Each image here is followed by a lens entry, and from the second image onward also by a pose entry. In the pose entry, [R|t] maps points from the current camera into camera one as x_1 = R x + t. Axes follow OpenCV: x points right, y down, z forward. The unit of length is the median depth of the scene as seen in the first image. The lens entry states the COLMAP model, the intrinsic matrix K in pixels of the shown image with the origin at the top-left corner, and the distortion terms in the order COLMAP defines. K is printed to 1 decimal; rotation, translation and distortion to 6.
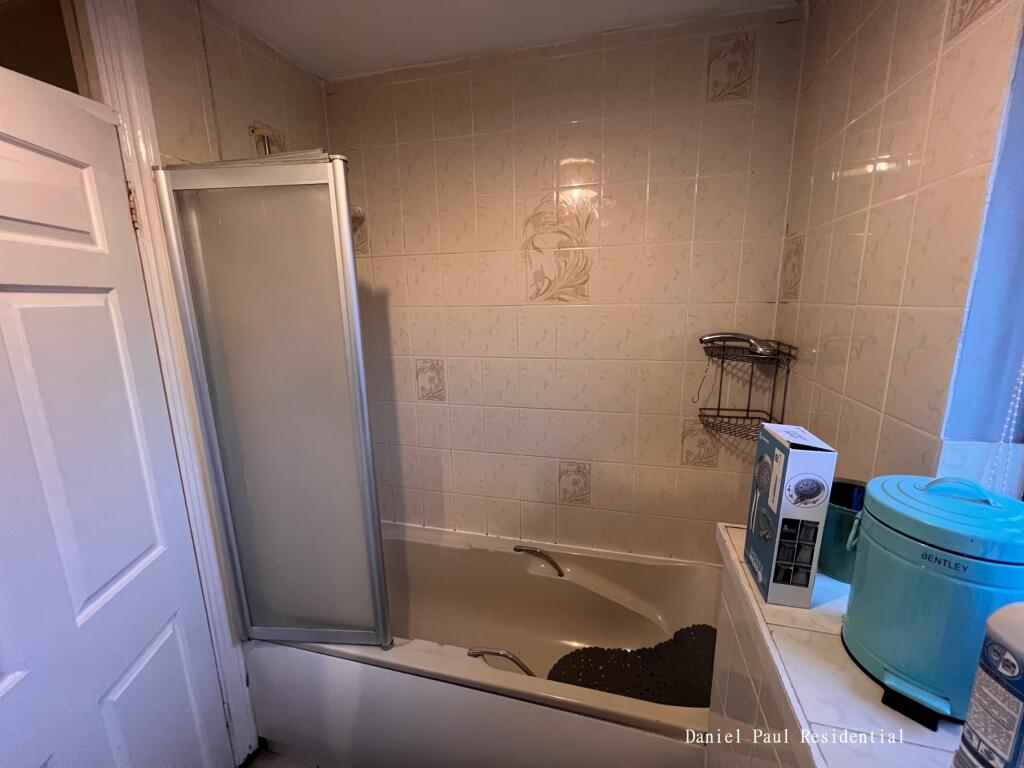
lens RADIAL K [[408.4, 0, 515.9], [0, 408.4, 383.8], [0, 0, 1]] dist [-0.002492, 0.000989]
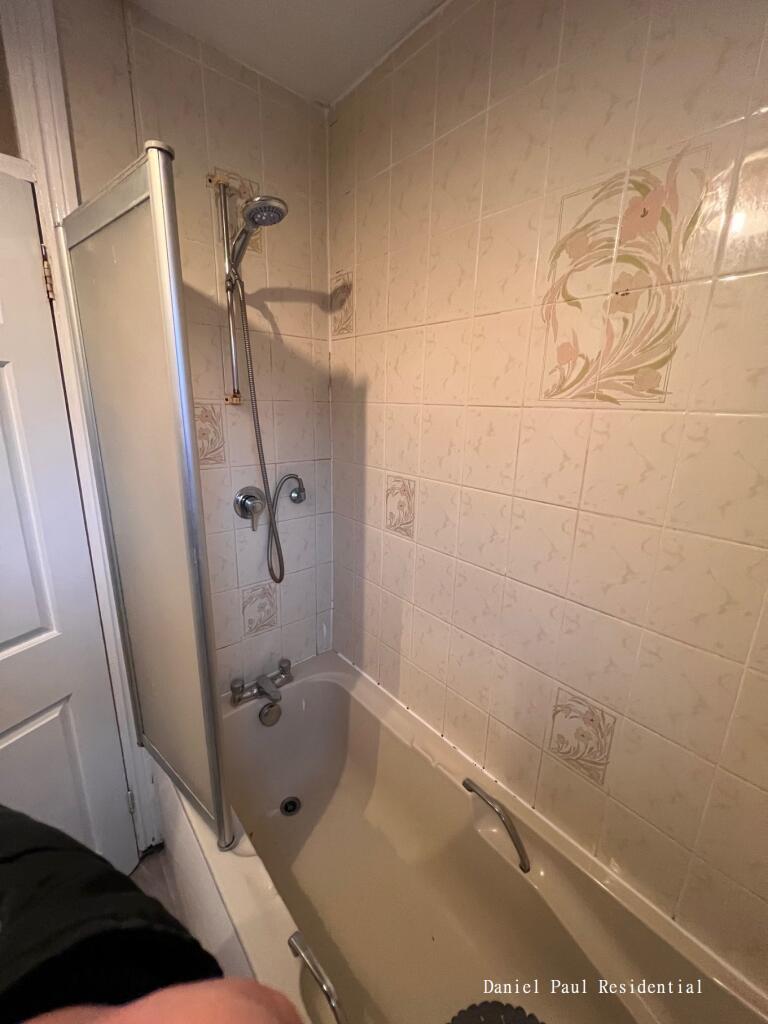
lens RADIAL K [[408.4, 0, 381.6], [0, 408.4, 509.7], [0, 0, 1]] dist [-0.002492, 0.000989]
pose [[0.820406, 0.180505, -0.542542, 0.182760], [-0.156348, 0.983520, 0.090797, -0.071916], [0.549990, 0.010335, 0.835107, 0.418936]]
